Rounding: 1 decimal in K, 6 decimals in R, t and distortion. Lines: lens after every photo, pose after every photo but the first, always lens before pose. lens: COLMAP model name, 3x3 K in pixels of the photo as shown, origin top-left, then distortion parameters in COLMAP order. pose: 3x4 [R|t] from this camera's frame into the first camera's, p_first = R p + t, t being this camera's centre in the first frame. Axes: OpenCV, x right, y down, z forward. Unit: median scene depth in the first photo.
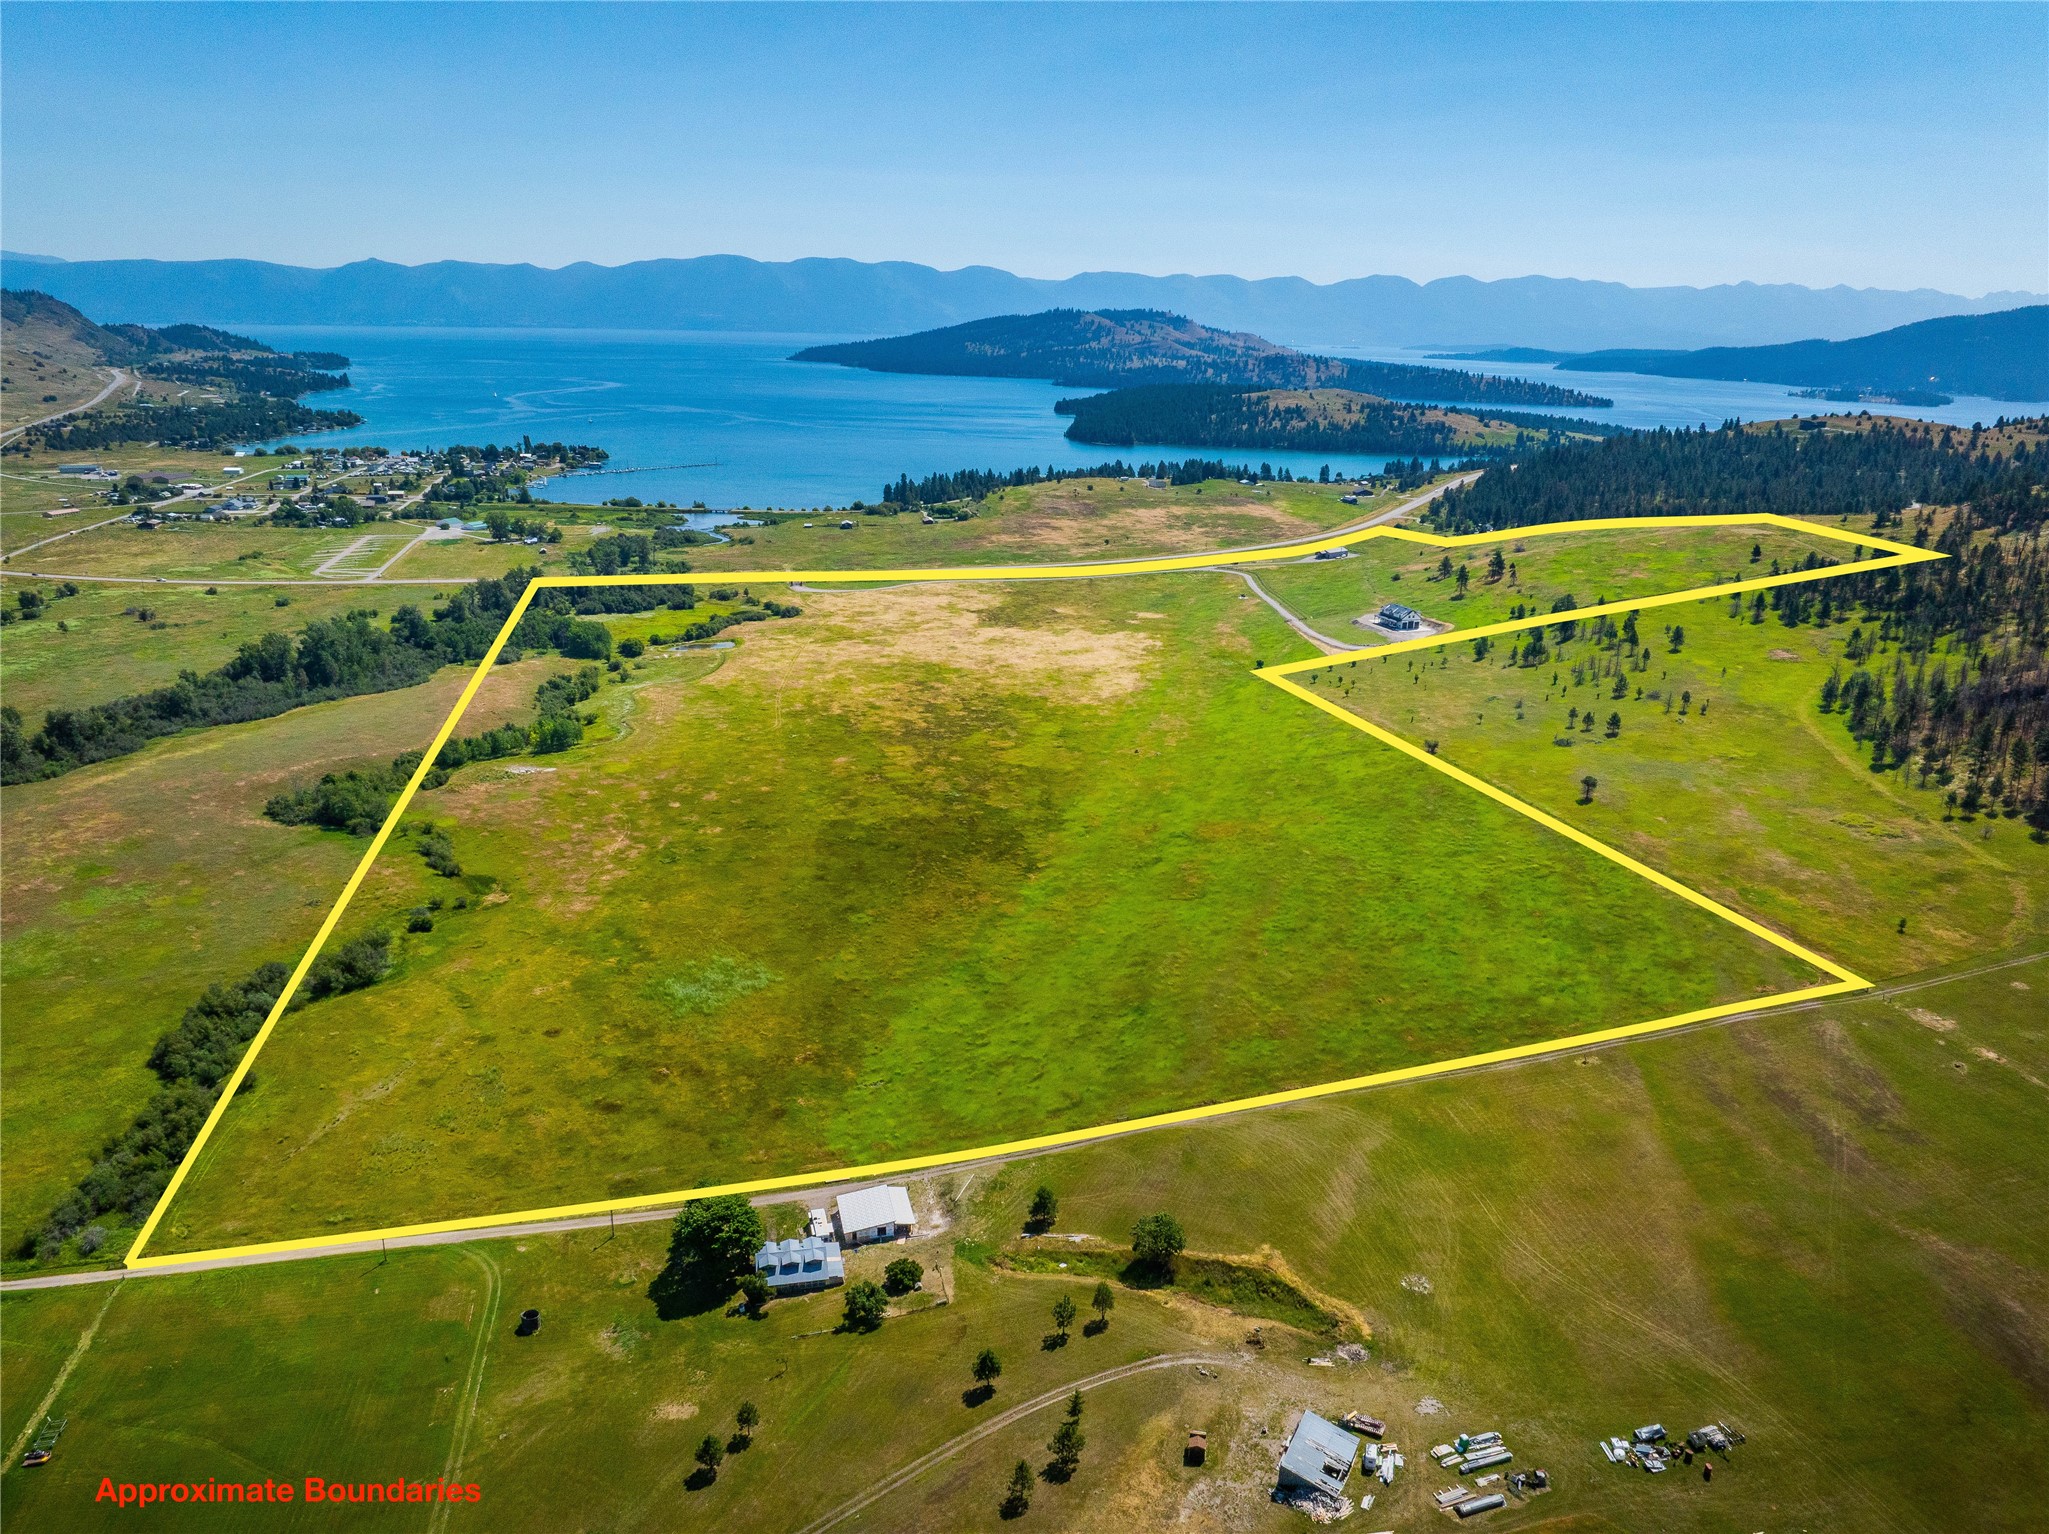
lens RADIAL K [[1450.2, 0, 1023.6], [0, 1450.2, 754.1], [0, 0, 1]] dist [-0.047854, 0.015246]
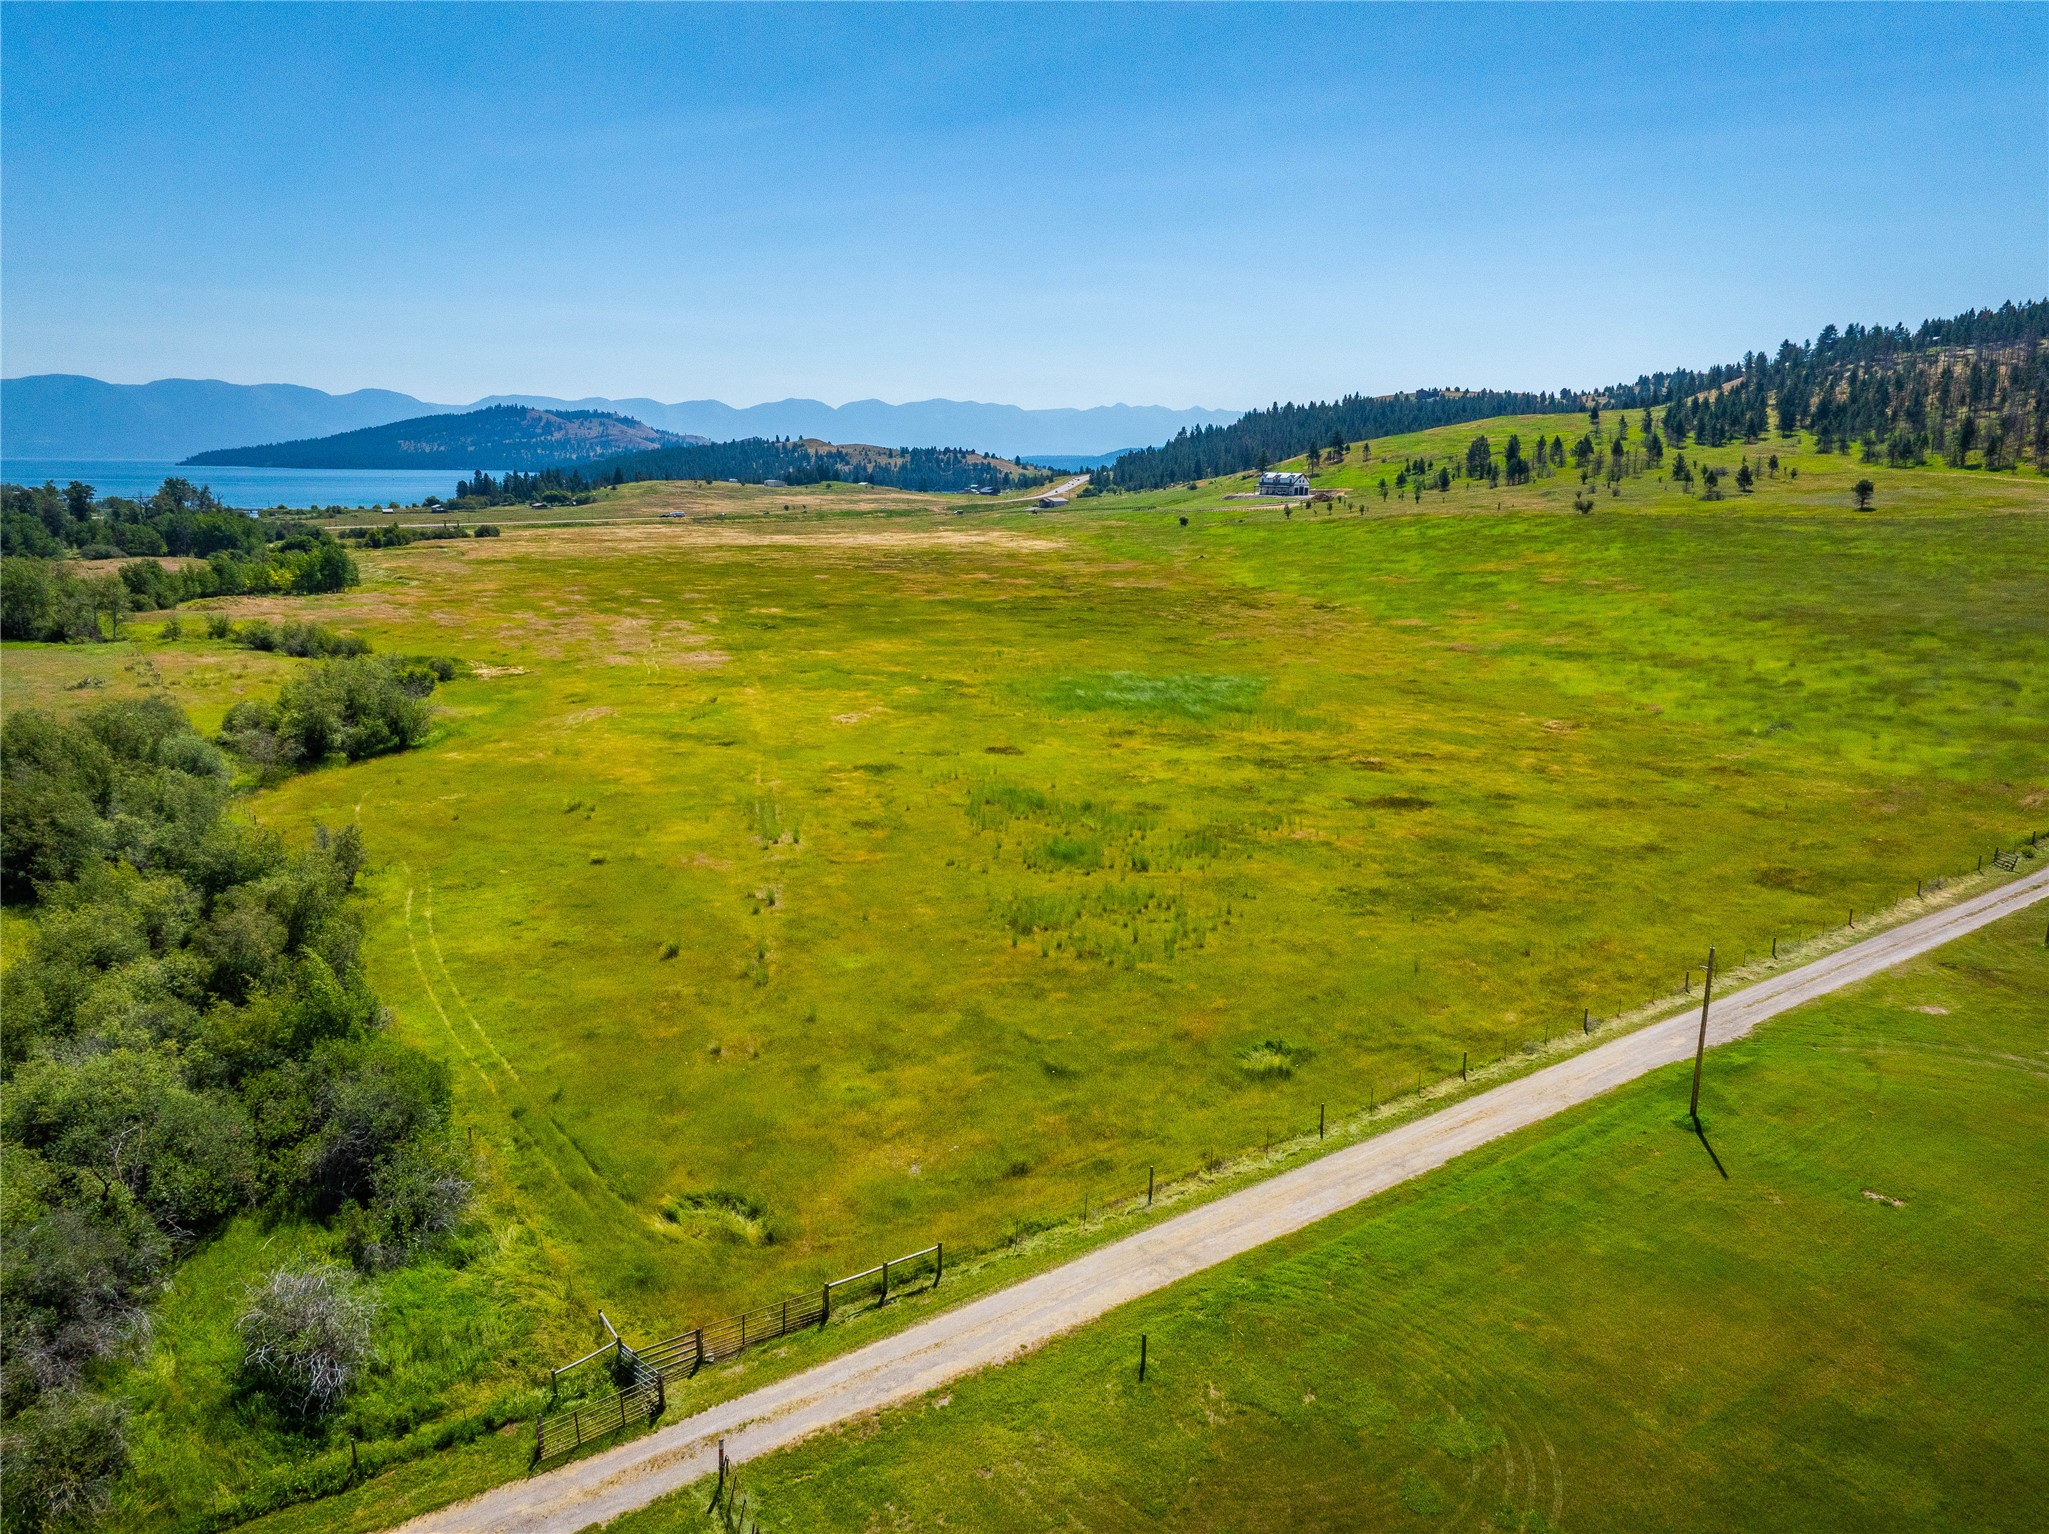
lens RADIAL K [[1450.2, 0, 1010.1], [0, 1450.2, 767.3], [0, 0, 1]] dist [-0.047854, 0.015246]
pose [[0.926721, -0.084322, 0.366166, -0.072373], [0.112789, 0.991982, -0.057019, 0.033809], [-0.358422, 0.094140, 0.928801, 0.091309]]
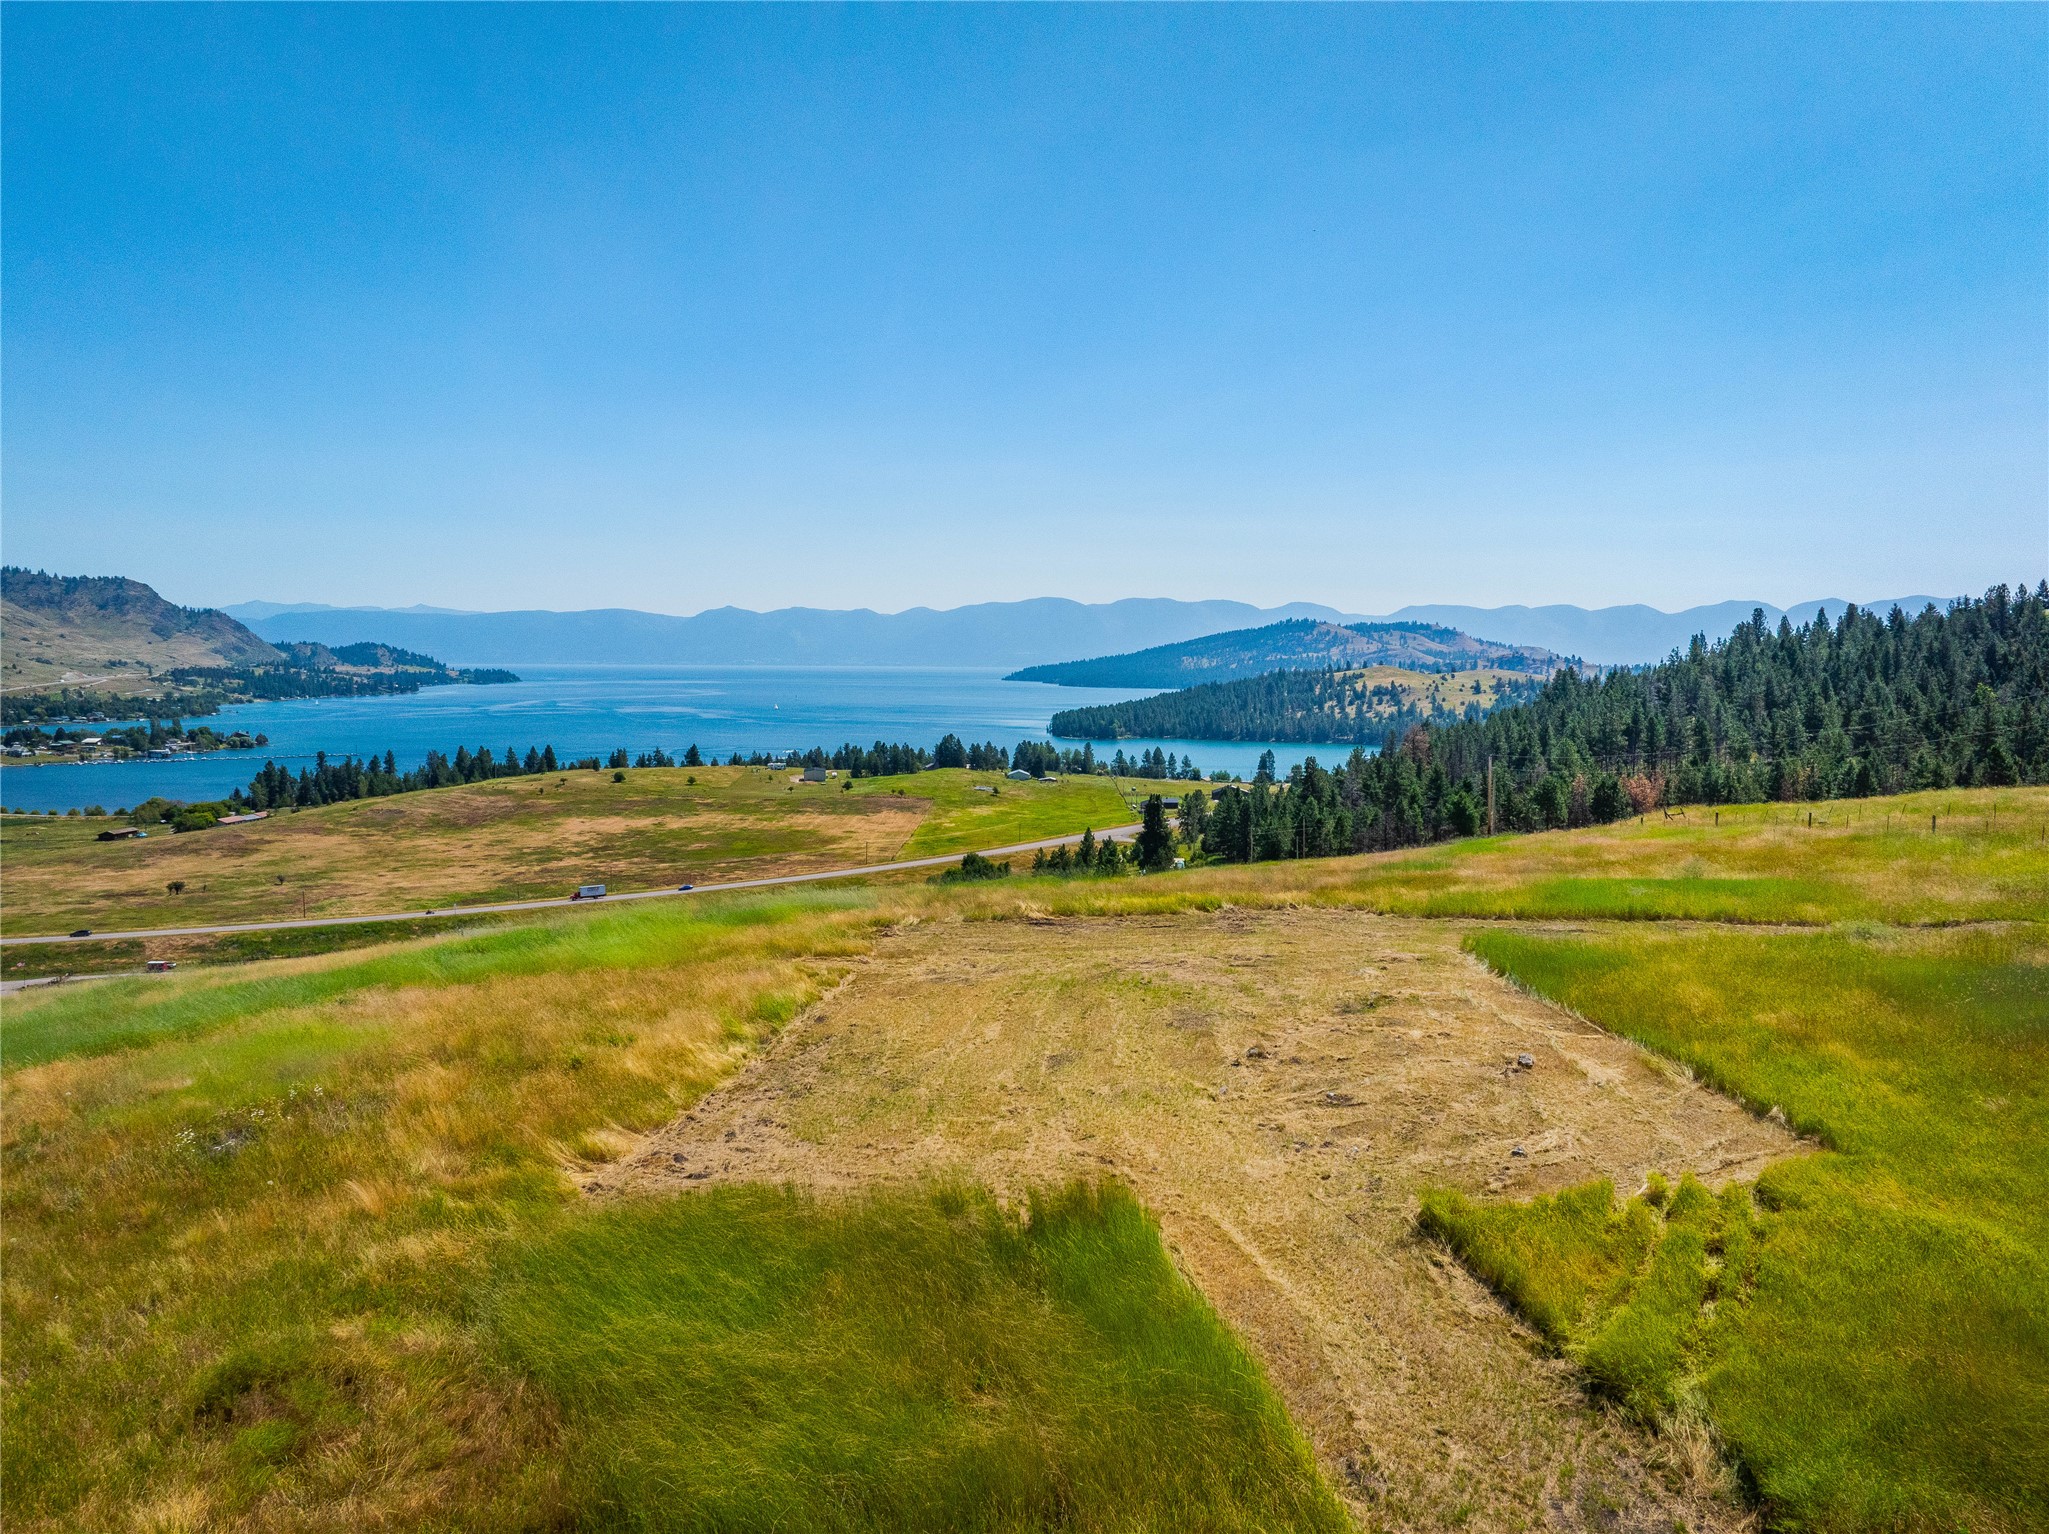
lens RADIAL K [[1450.2, 0, 1035.5], [0, 1450.2, 767.9], [0, 0, 1]] dist [-0.047854, 0.015246]
pose [[0.972309, 0.001023, -0.233696, 0.185552], [-0.052449, 0.975436, -0.213947, -0.056597], [0.227737, 0.220280, 0.948479, 0.355485]]
